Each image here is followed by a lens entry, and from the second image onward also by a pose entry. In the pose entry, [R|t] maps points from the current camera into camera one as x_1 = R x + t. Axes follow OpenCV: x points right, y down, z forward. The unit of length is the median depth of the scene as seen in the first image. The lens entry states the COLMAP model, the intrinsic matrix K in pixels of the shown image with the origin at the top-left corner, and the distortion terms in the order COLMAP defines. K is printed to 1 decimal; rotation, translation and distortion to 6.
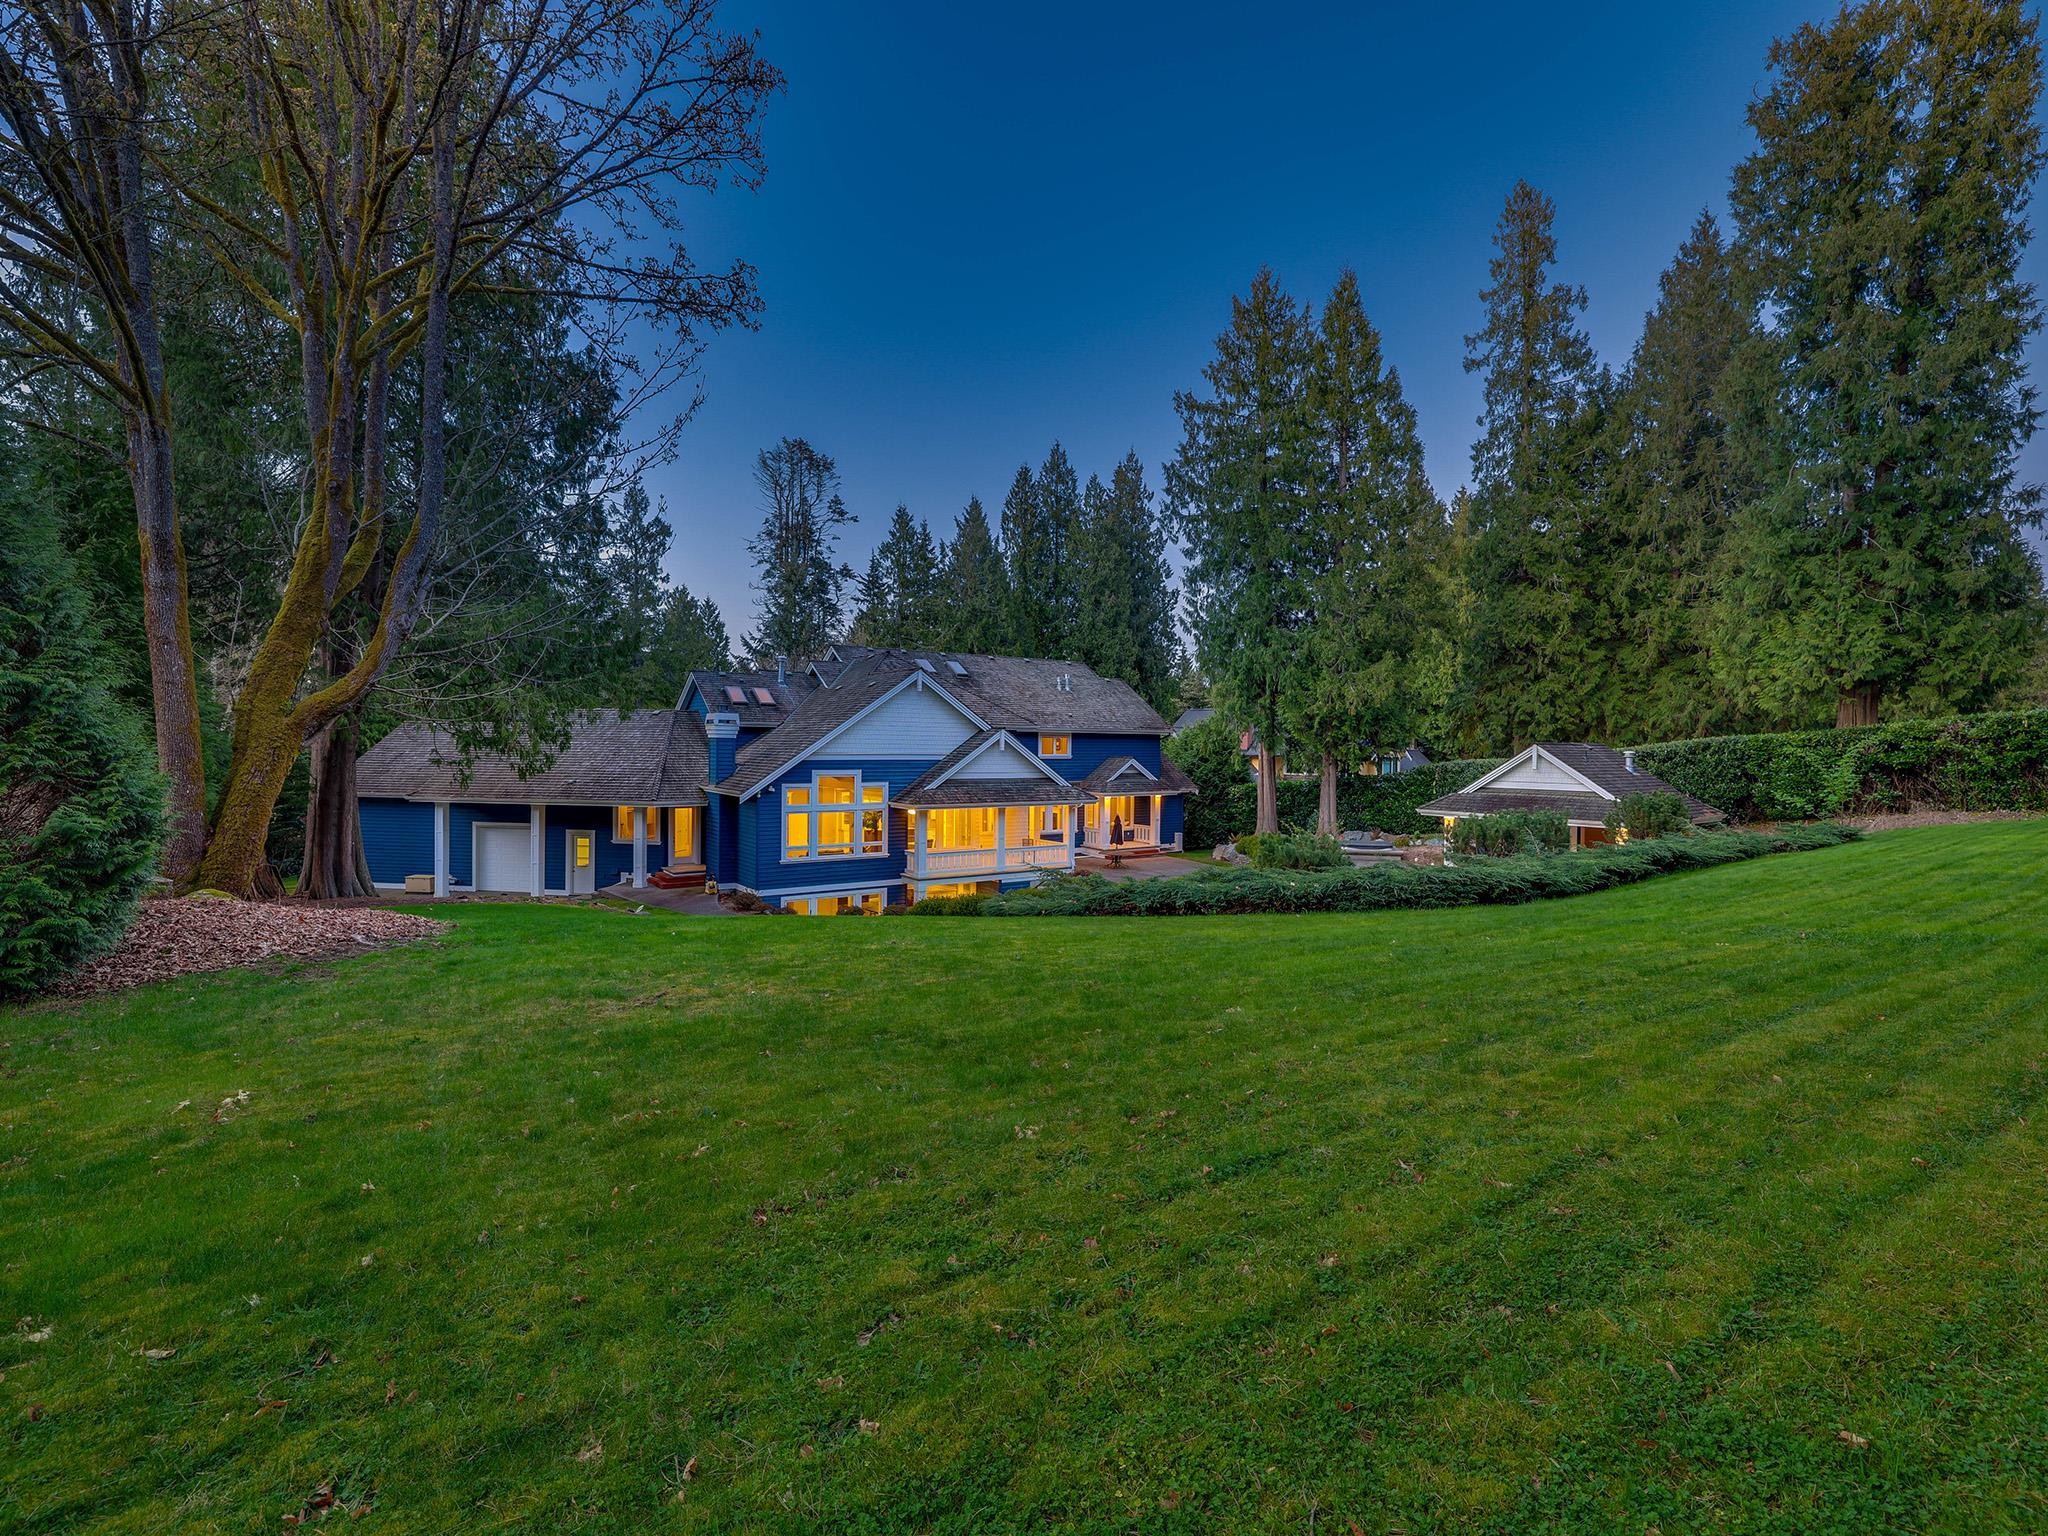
lens RADIAL K [[948.2, 0, 1023.9], [0, 948.2, 745.5], [0, 0, 1]] dist [-0.001553, -0.000154]
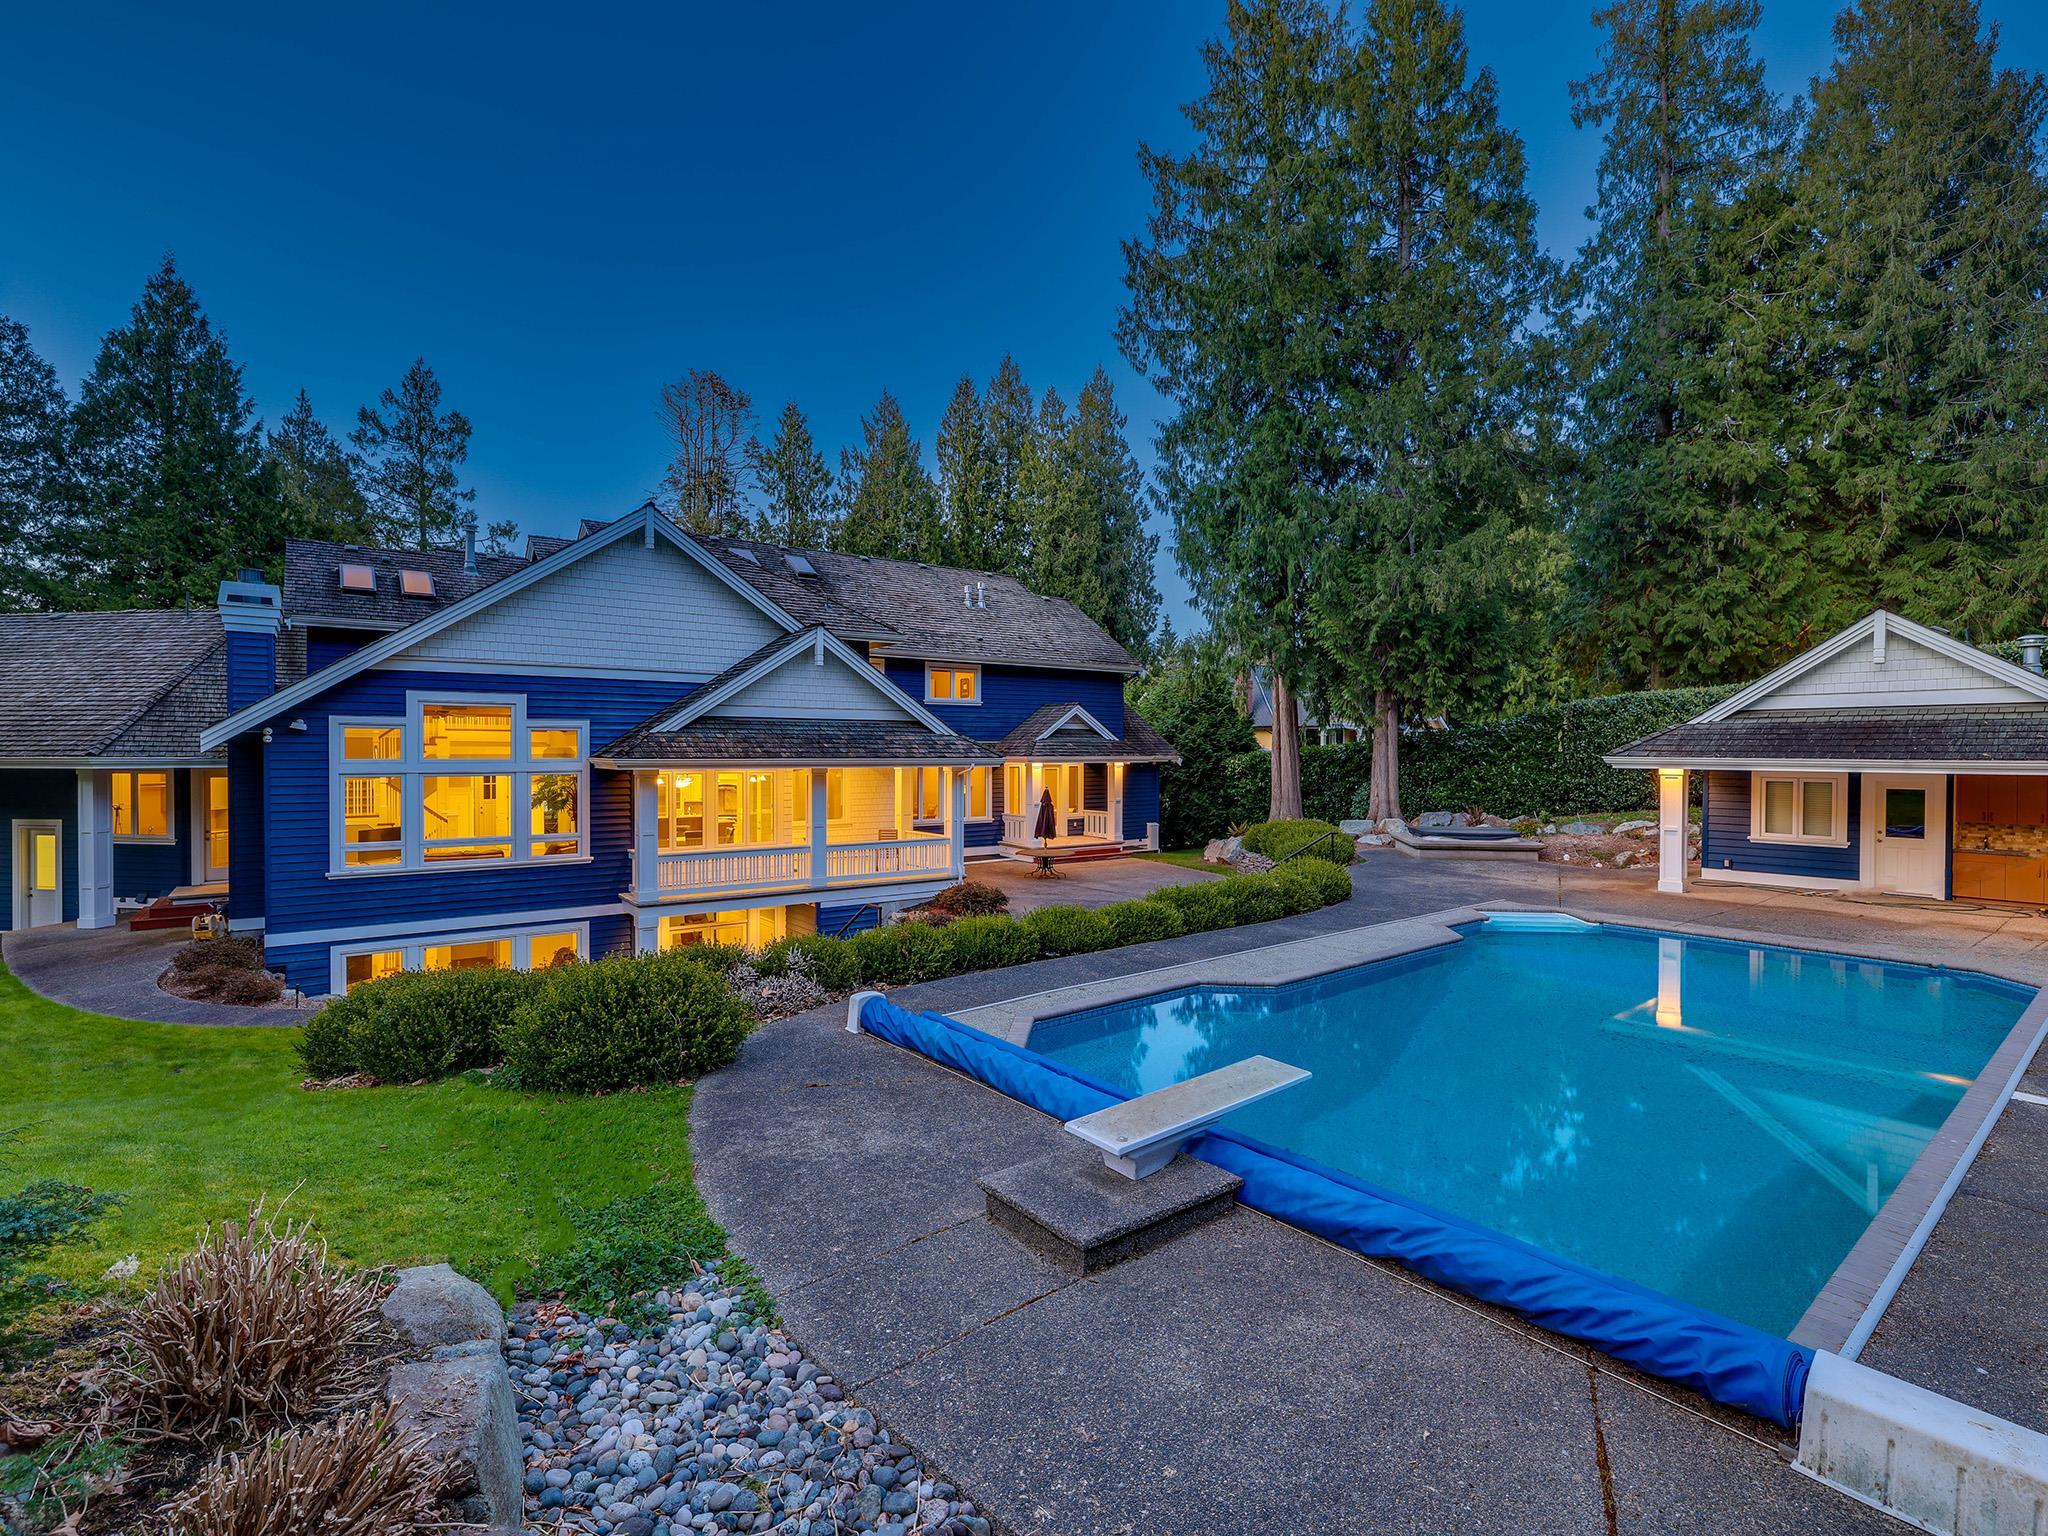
lens RADIAL K [[953.6, 0, 1023.7], [0, 953.6, 754.8], [0, 0, 1]] dist [-0.003124, 0.000005]
pose [[0.999870, -0.009430, 0.013082, 0.069479], [0.009392, 0.999952, 0.002907, 0.044792], [-0.013109, -0.002784, 0.999910, 0.358596]]
